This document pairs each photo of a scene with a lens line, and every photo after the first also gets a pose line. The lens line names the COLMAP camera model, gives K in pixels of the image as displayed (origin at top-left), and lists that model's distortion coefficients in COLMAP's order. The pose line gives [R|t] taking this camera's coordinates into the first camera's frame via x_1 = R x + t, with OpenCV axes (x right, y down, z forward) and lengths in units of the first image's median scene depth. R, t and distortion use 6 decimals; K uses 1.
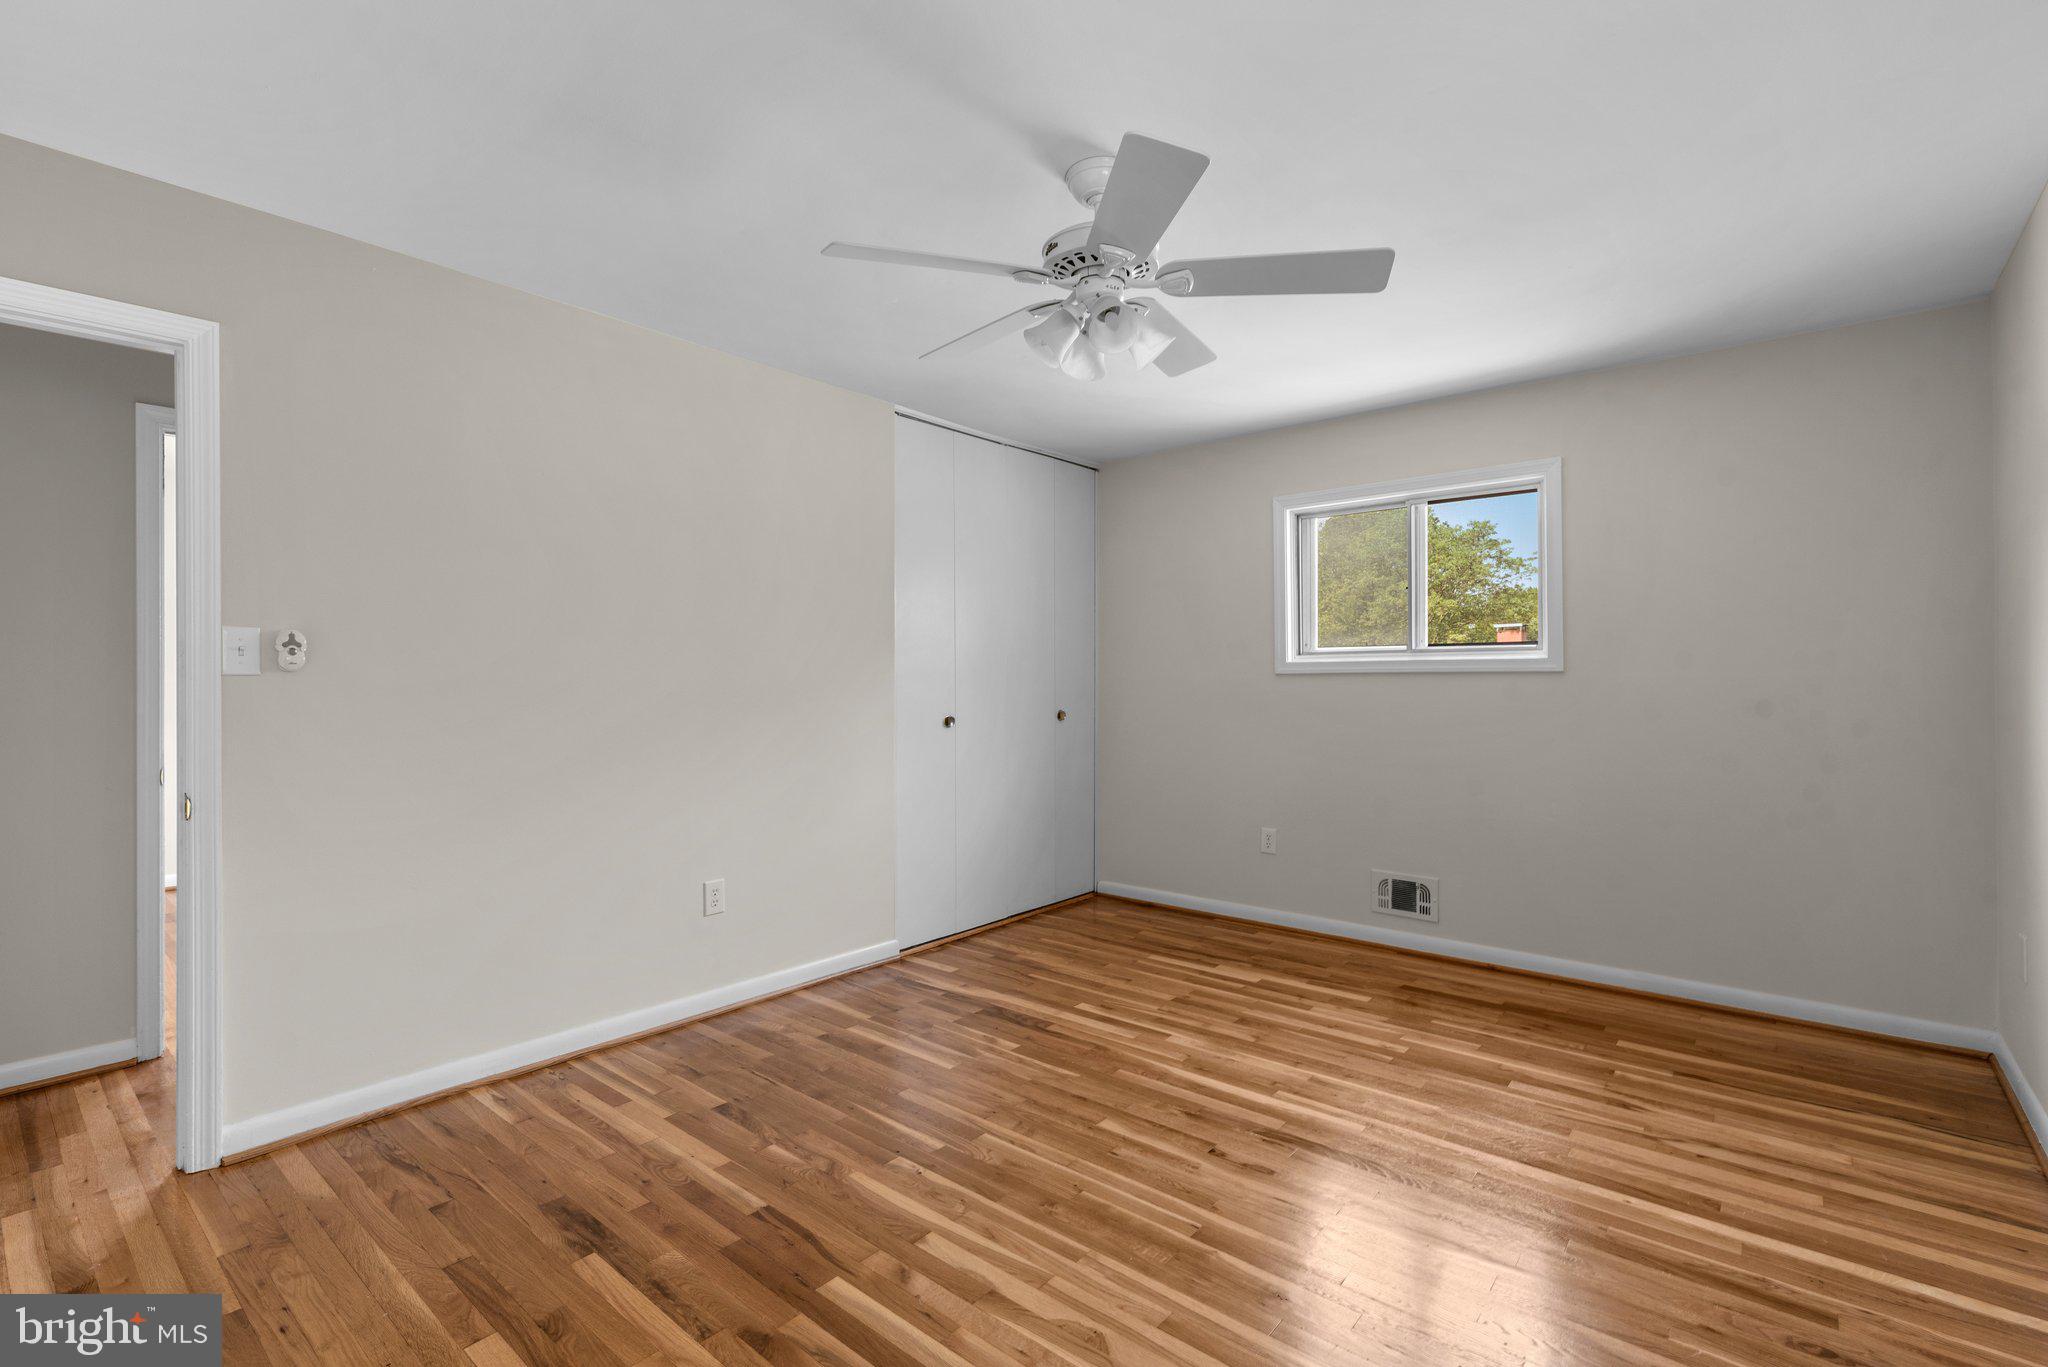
lens RADIAL K [[901.1, 0, 1024.0], [0, 901.1, 683.5], [0, 0, 1]] dist [0.001036, 0.000036]
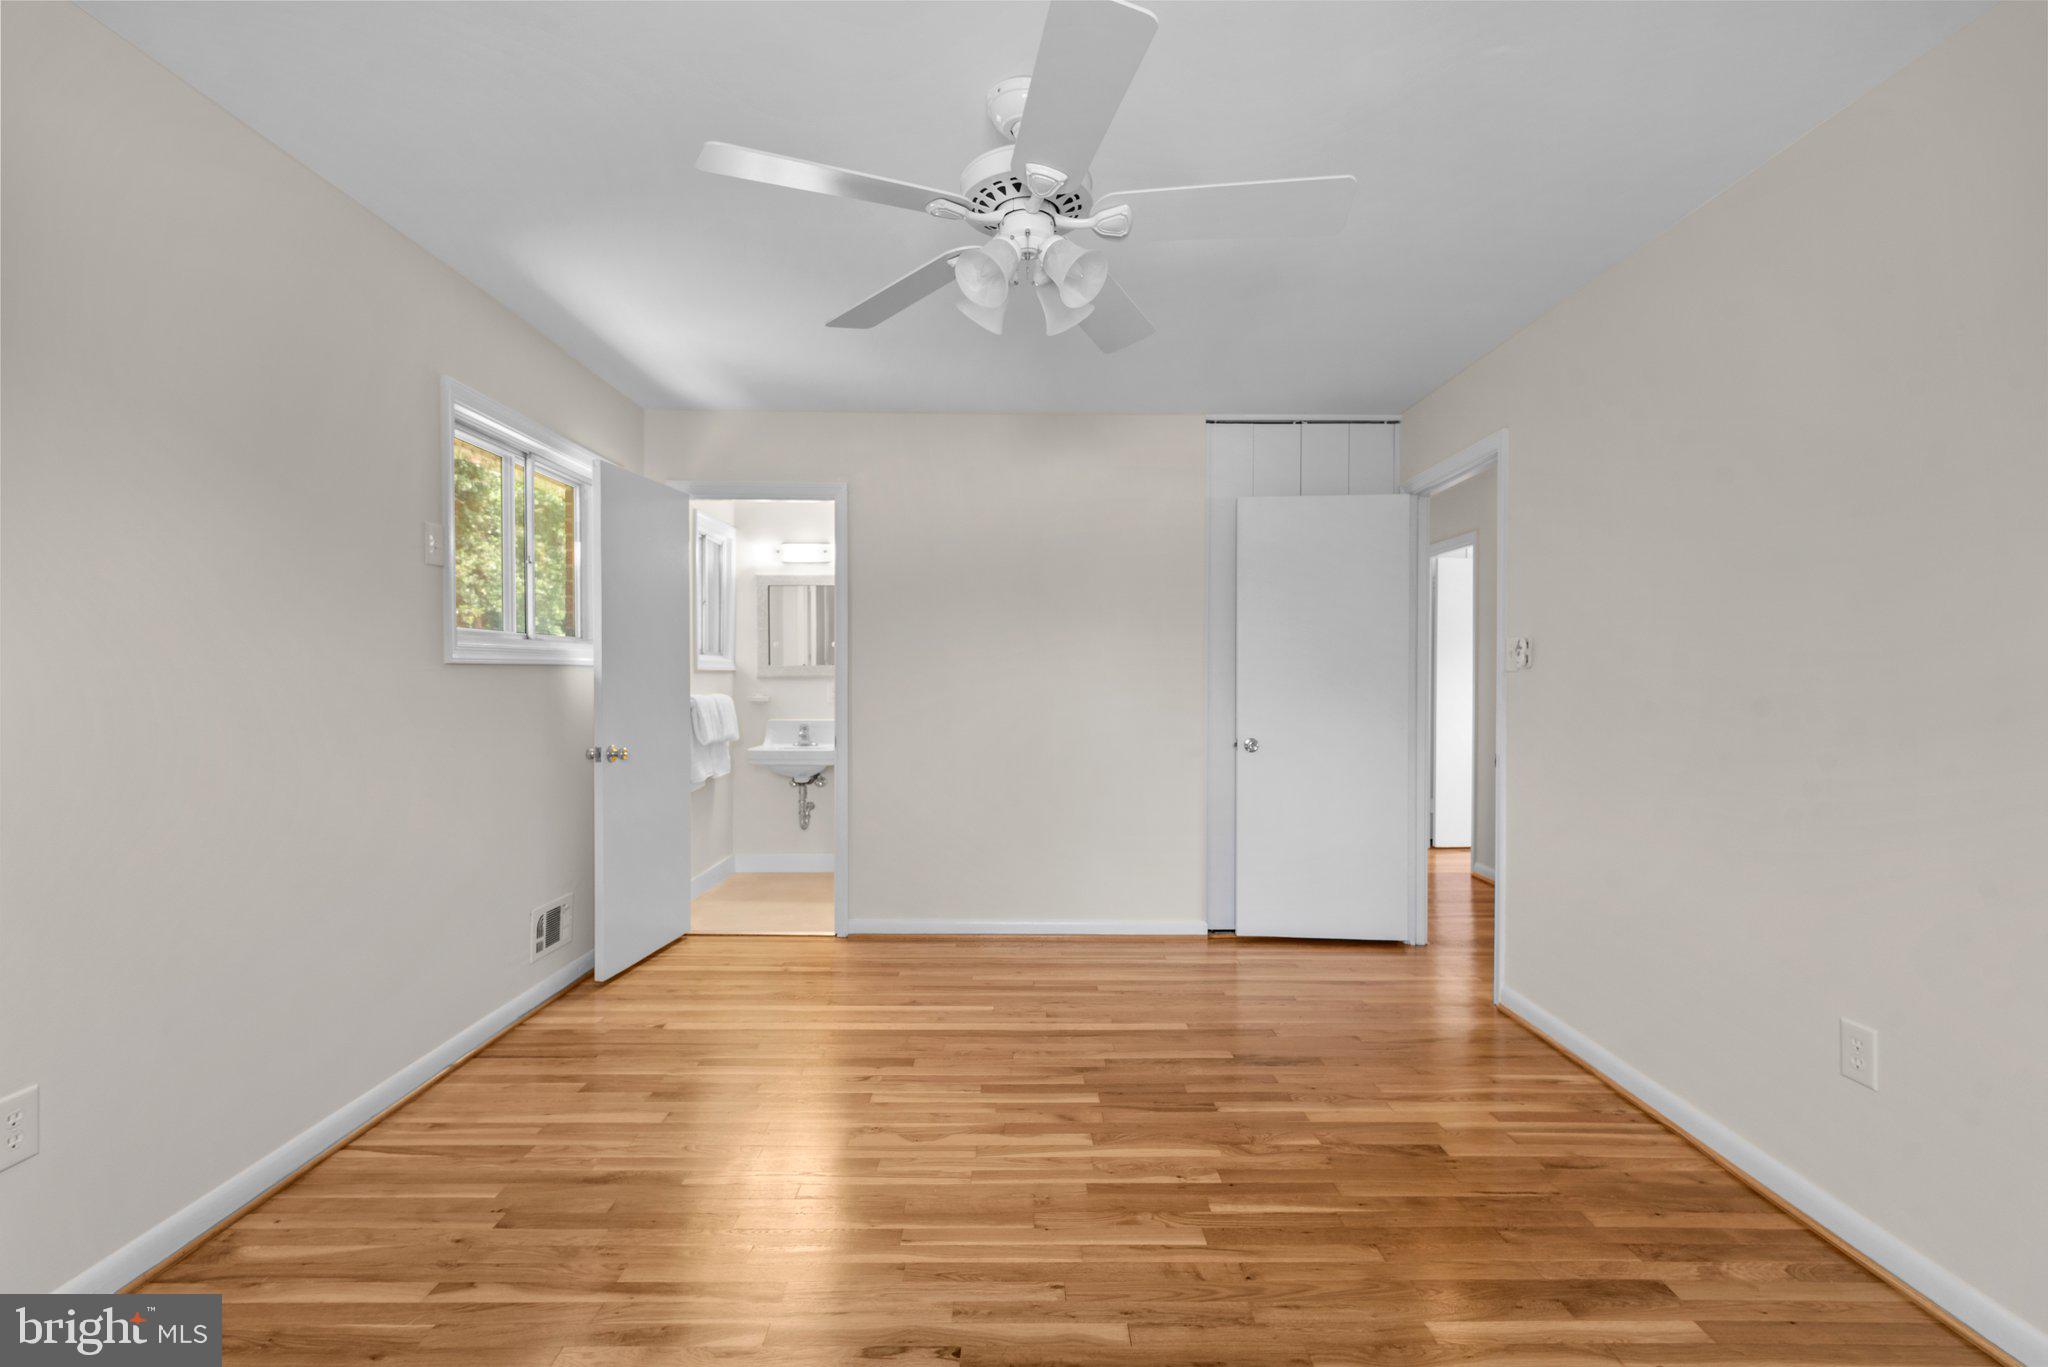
lens RADIAL K [[911.5, 0, 1026.2], [0, 911.5, 690.1], [0, 0, 1]] dist [0.001724, 0.000057]
pose [[-0.758666, 0.012249, -0.651365, 0.517919], [-0.003070, 0.999745, 0.022375, -0.005786], [0.651473, 0.018975, -0.758435, 1.302291]]
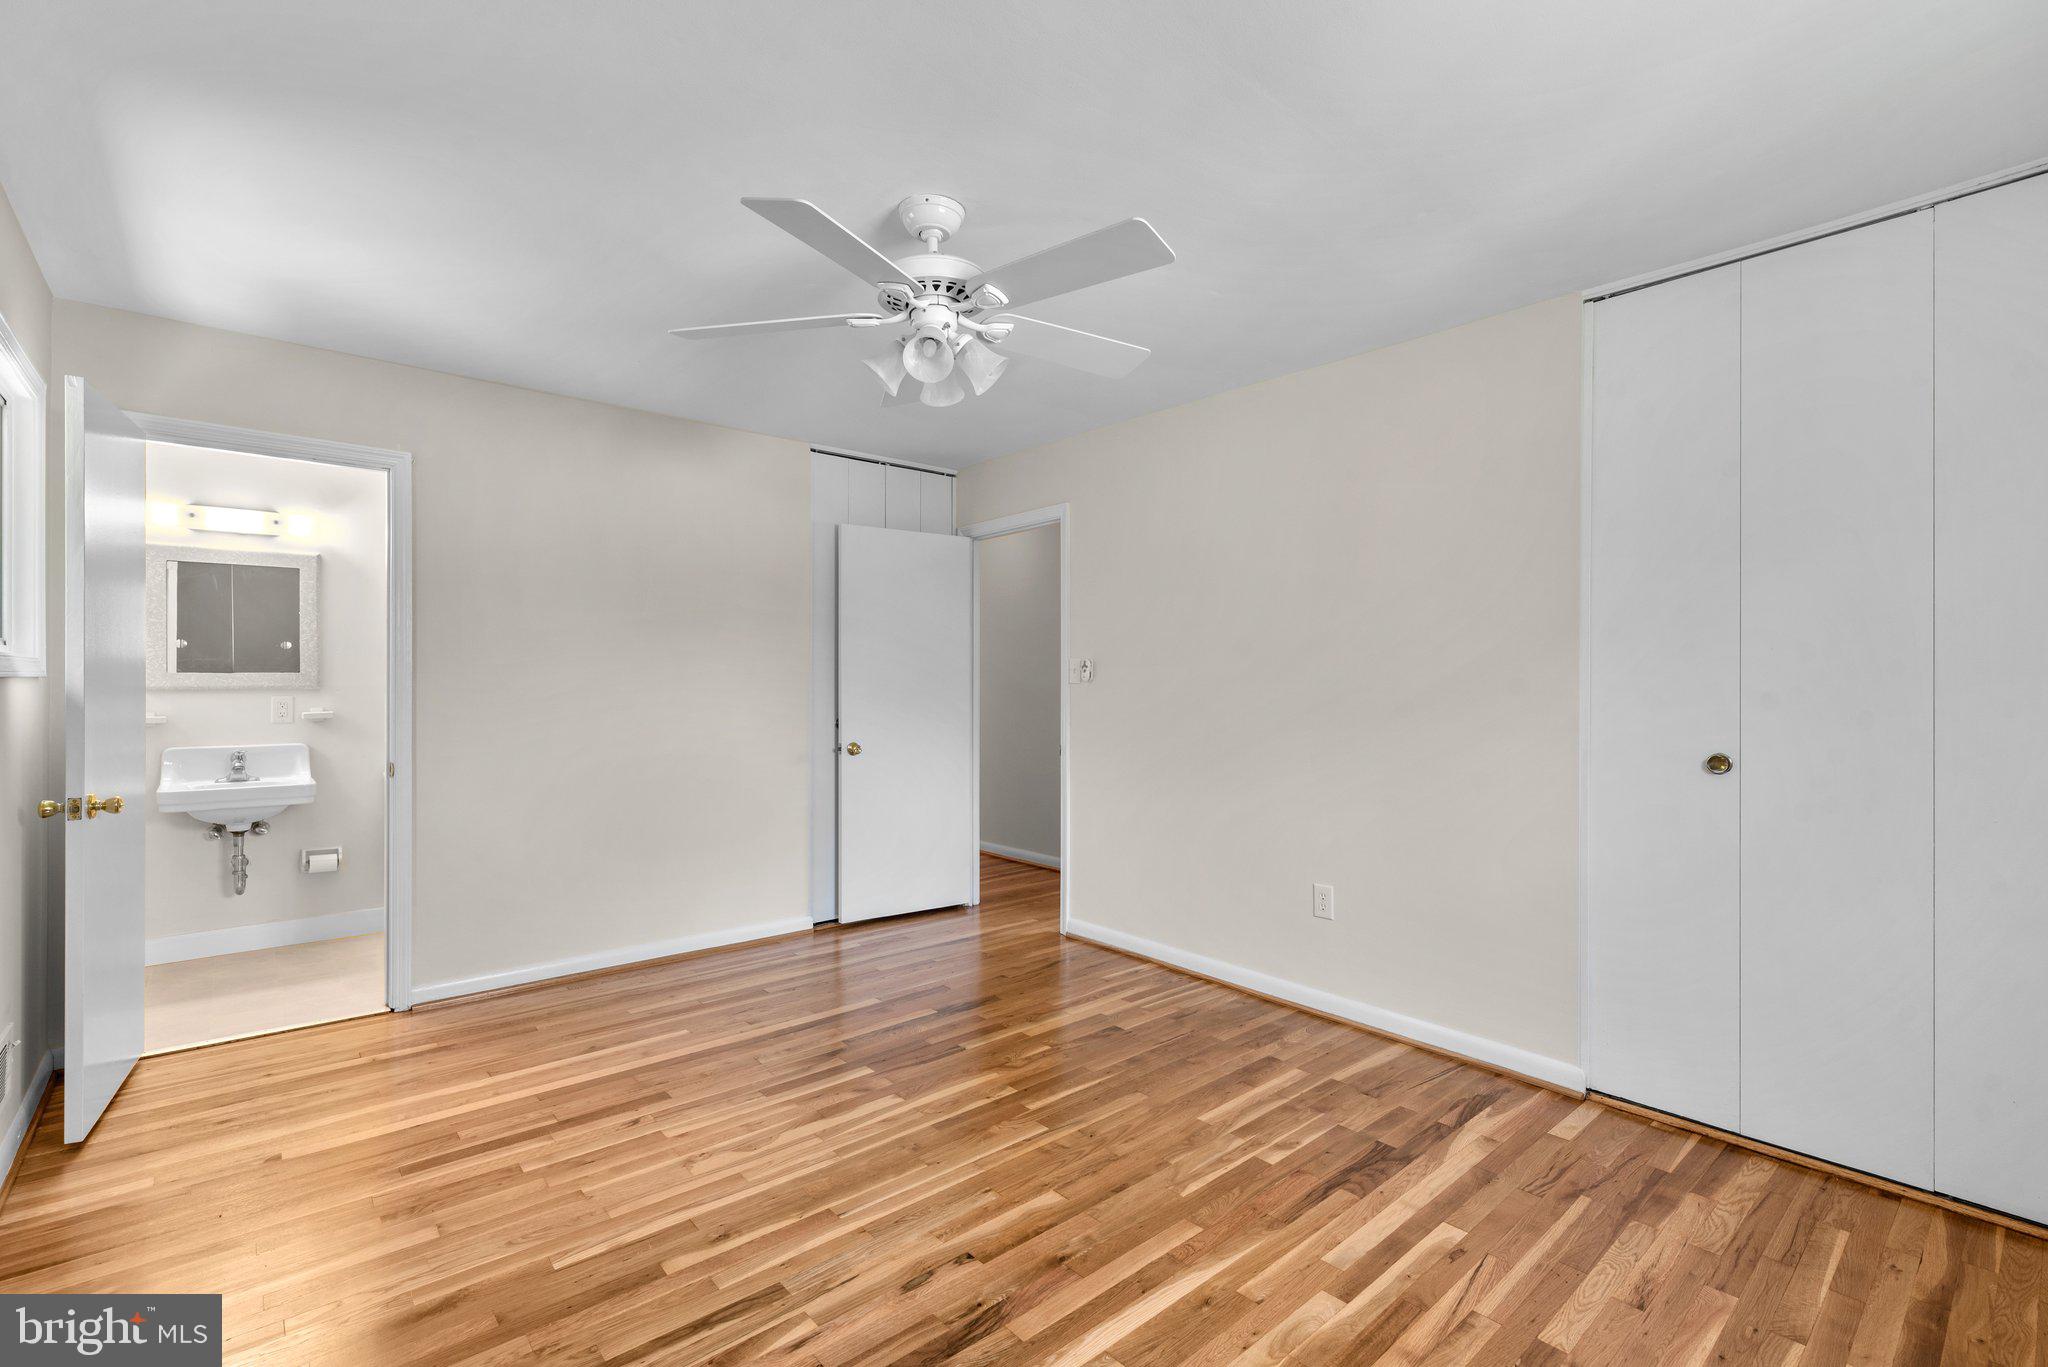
lens RADIAL K [[926.8, 0, 1045.1], [0, 926.8, 682.7], [0, 0, 1]] dist [-0.001358, -0.000368]
pose [[-0.134890, 0.006051, -0.990842, 0.877563], [-0.007533, 0.999946, 0.007132, -0.017702], [0.990832, 0.008427, -0.134837, 0.987672]]
